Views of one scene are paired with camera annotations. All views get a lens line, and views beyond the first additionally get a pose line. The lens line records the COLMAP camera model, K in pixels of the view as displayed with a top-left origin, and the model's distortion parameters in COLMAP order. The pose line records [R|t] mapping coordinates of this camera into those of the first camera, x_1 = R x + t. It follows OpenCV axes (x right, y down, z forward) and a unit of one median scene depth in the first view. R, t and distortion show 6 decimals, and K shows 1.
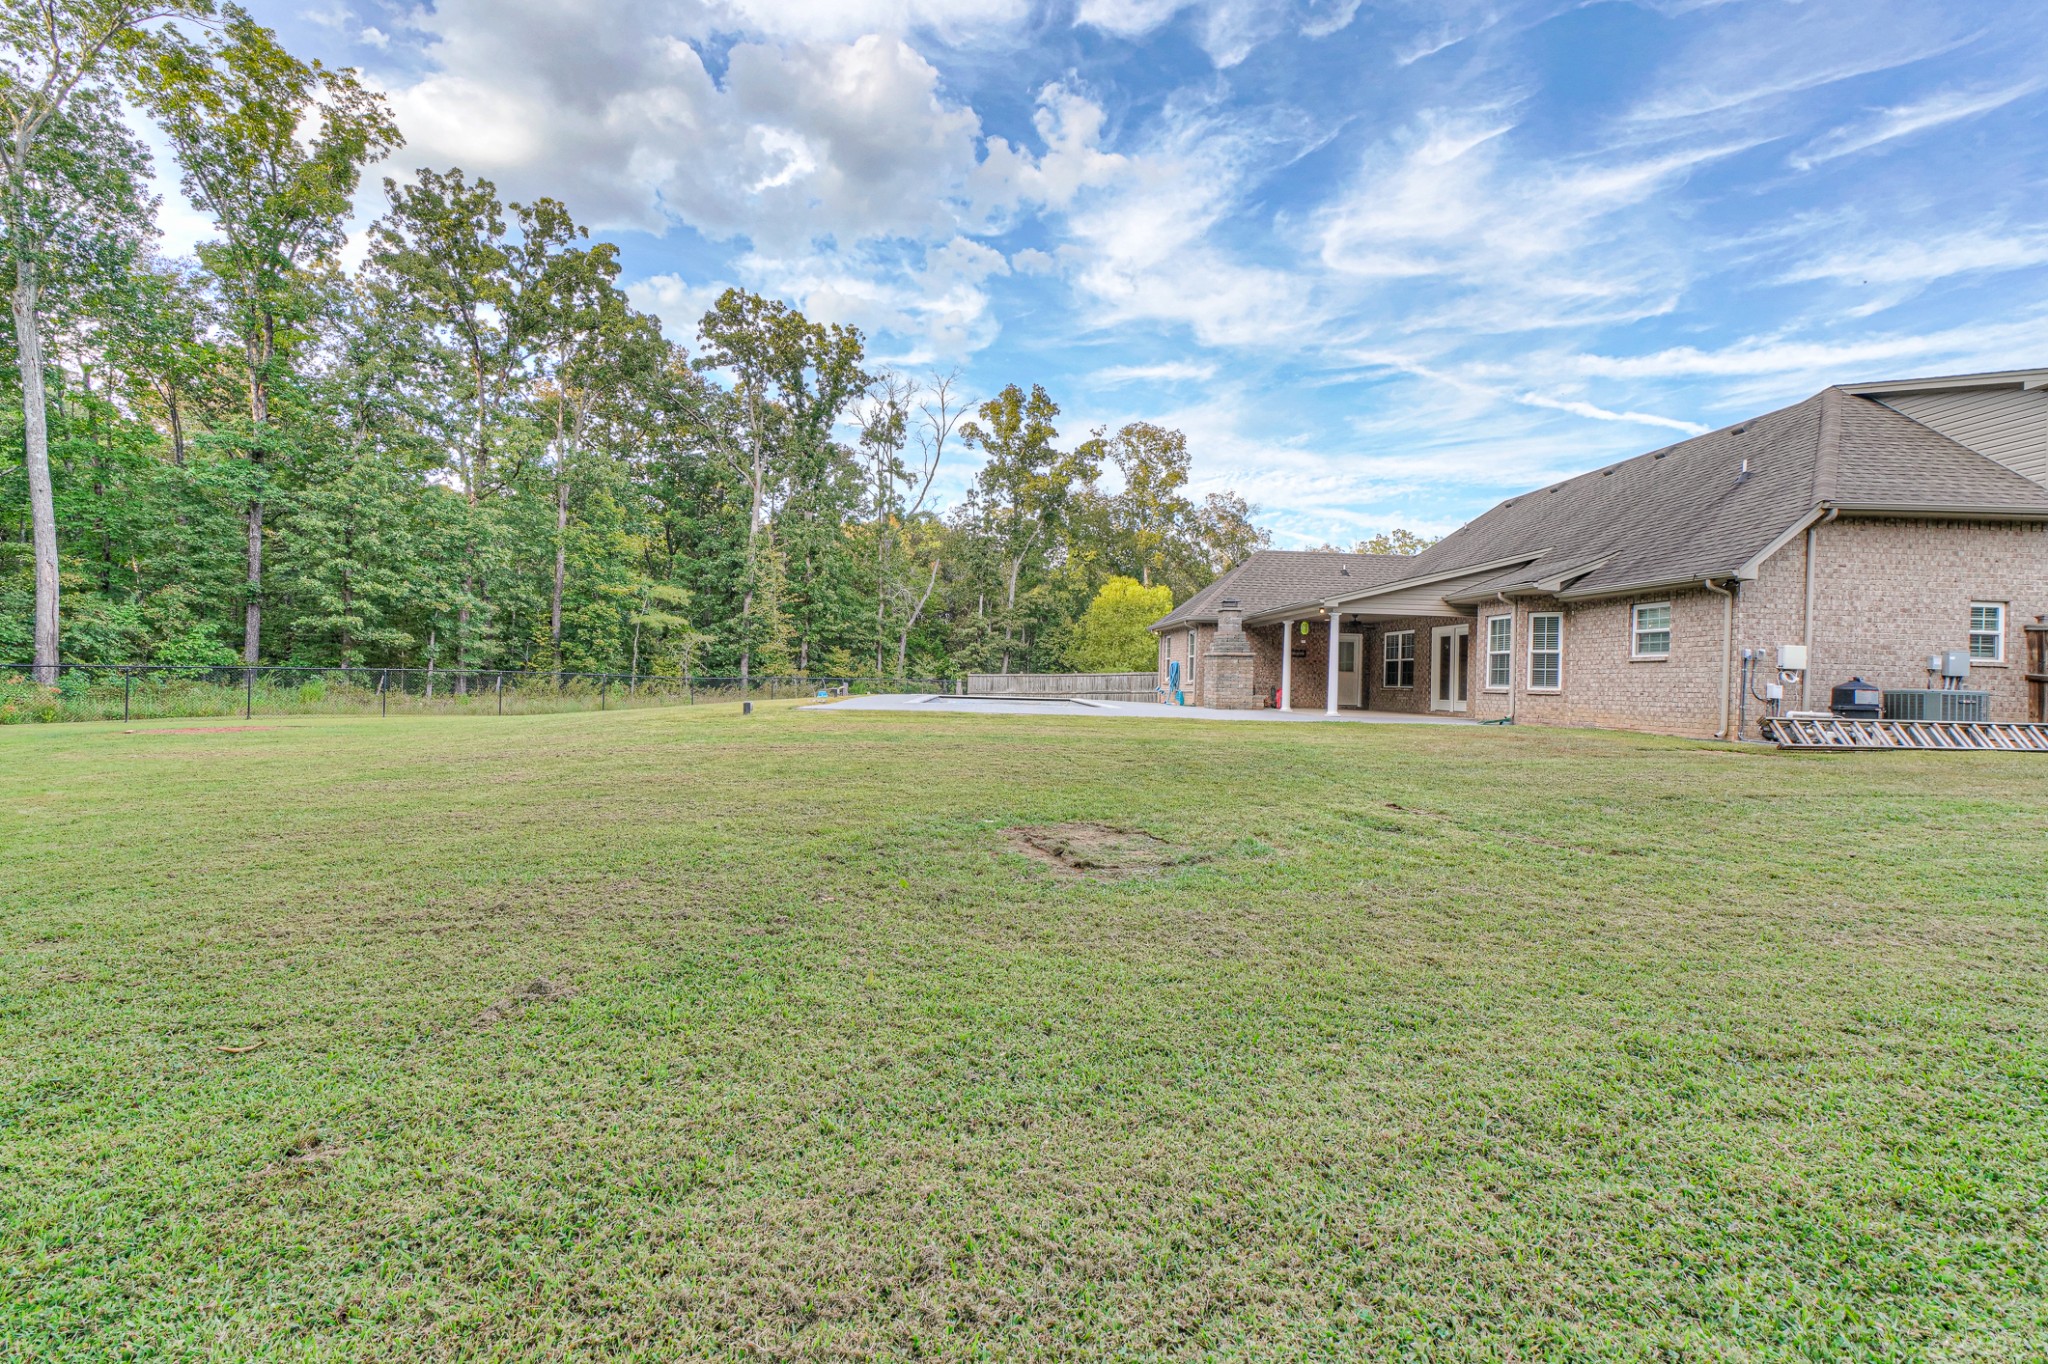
lens RADIAL K [[916.8, 0, 1008.6], [0, 916.8, 677.5], [0, 0, 1]] dist [-0.000948, 0.008147]
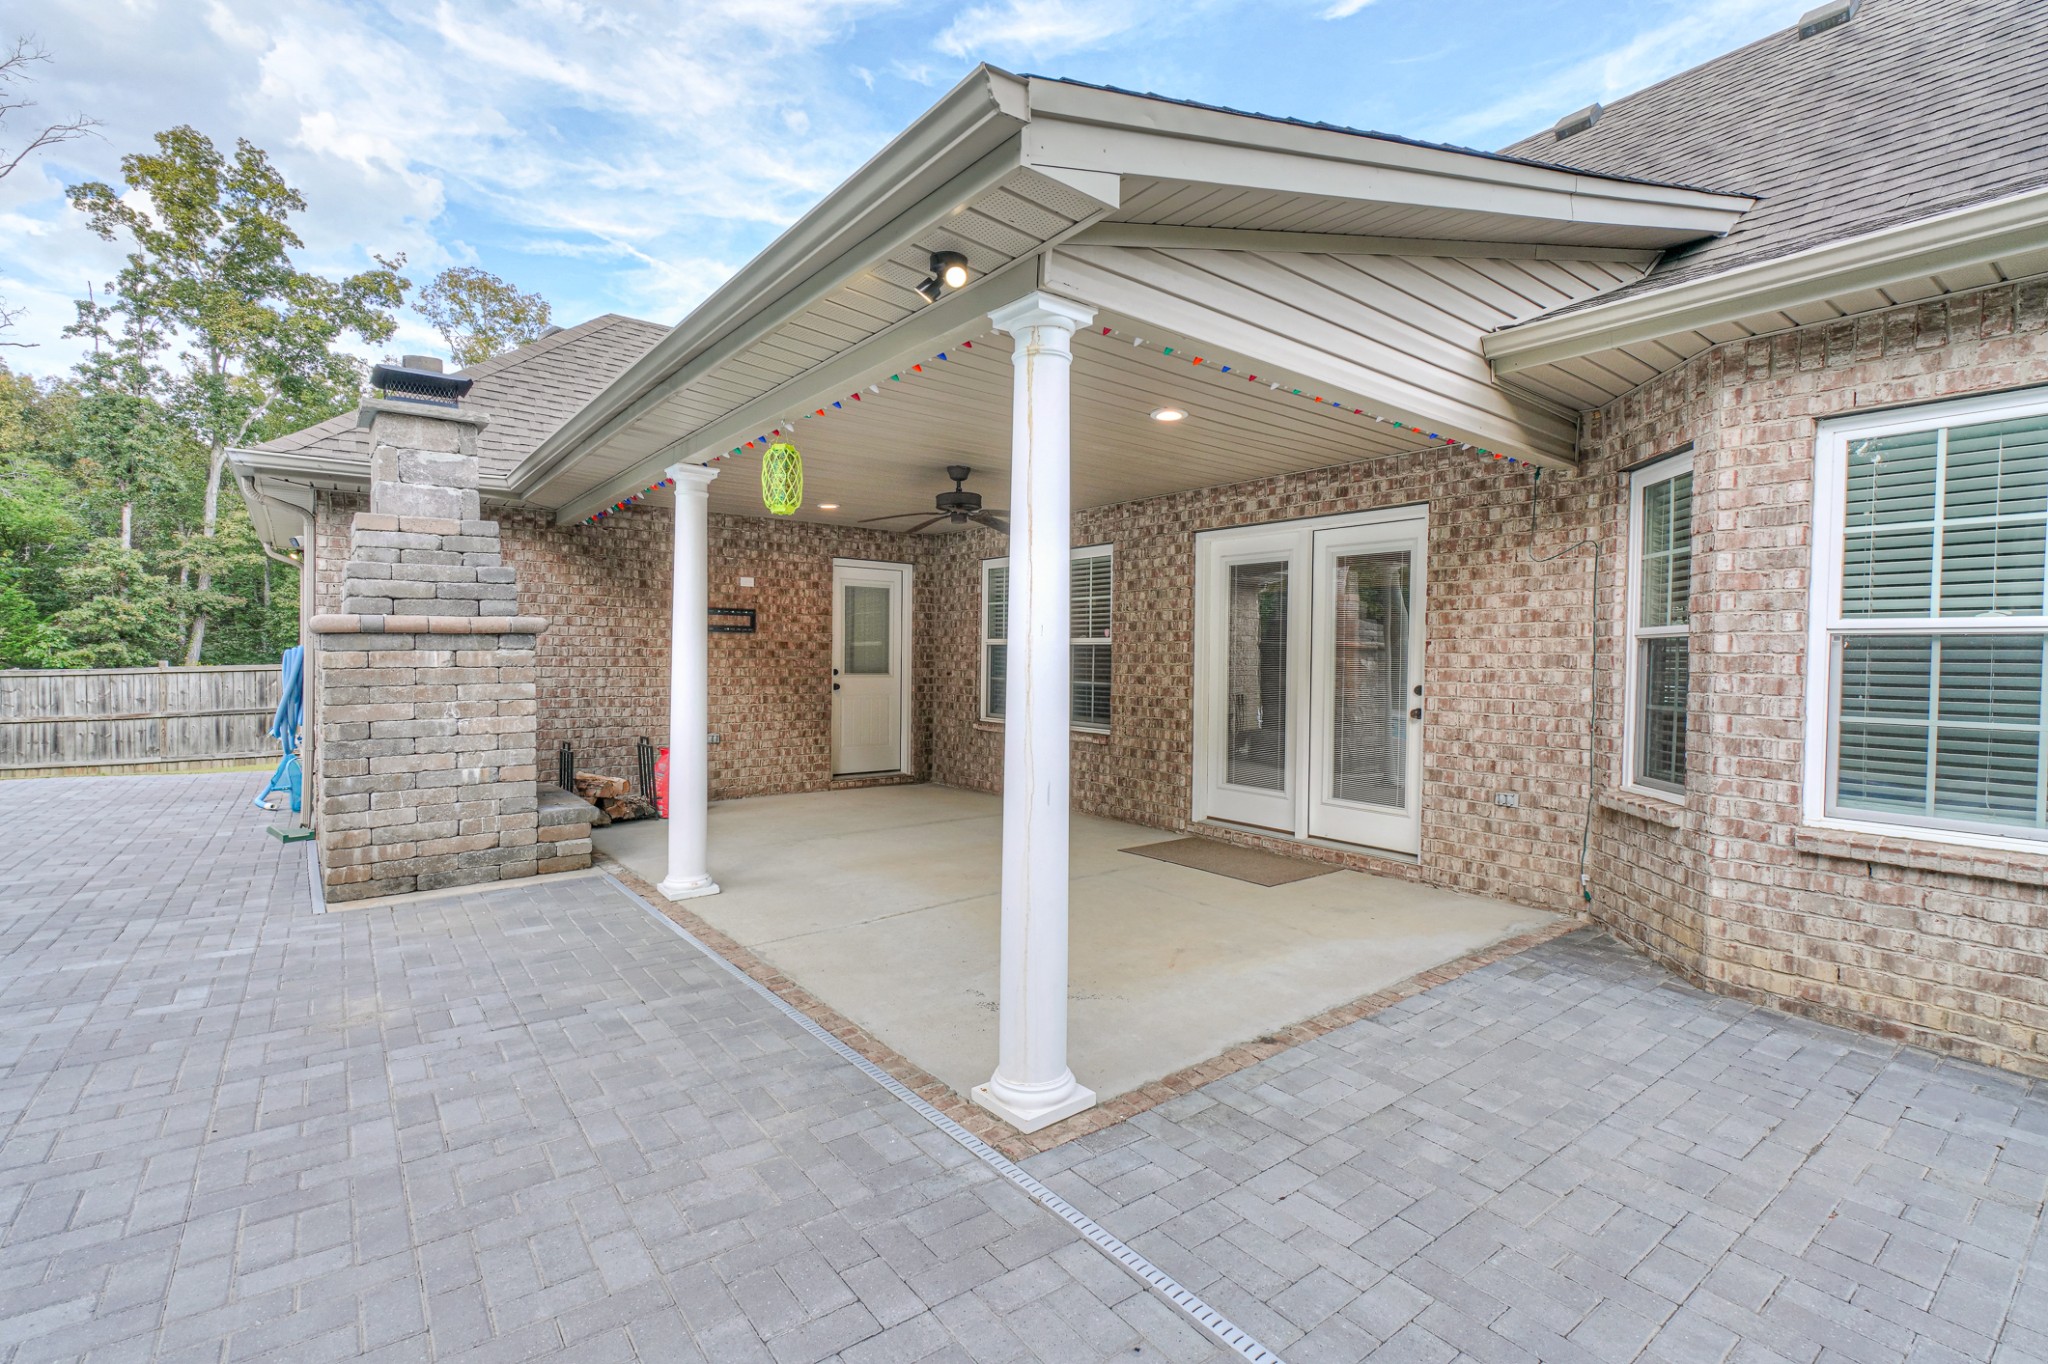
lens RADIAL K [[916.8, 0, 1004.7], [0, 916.8, 678.2], [0, 0, 1]] dist [-0.000948, 0.008147]
pose [[0.819984, -0.030291, 0.571585, 0.096584], [0.008791, 0.999147, 0.040339, -0.008238], [-0.572319, -0.028052, 0.819551, 0.312945]]
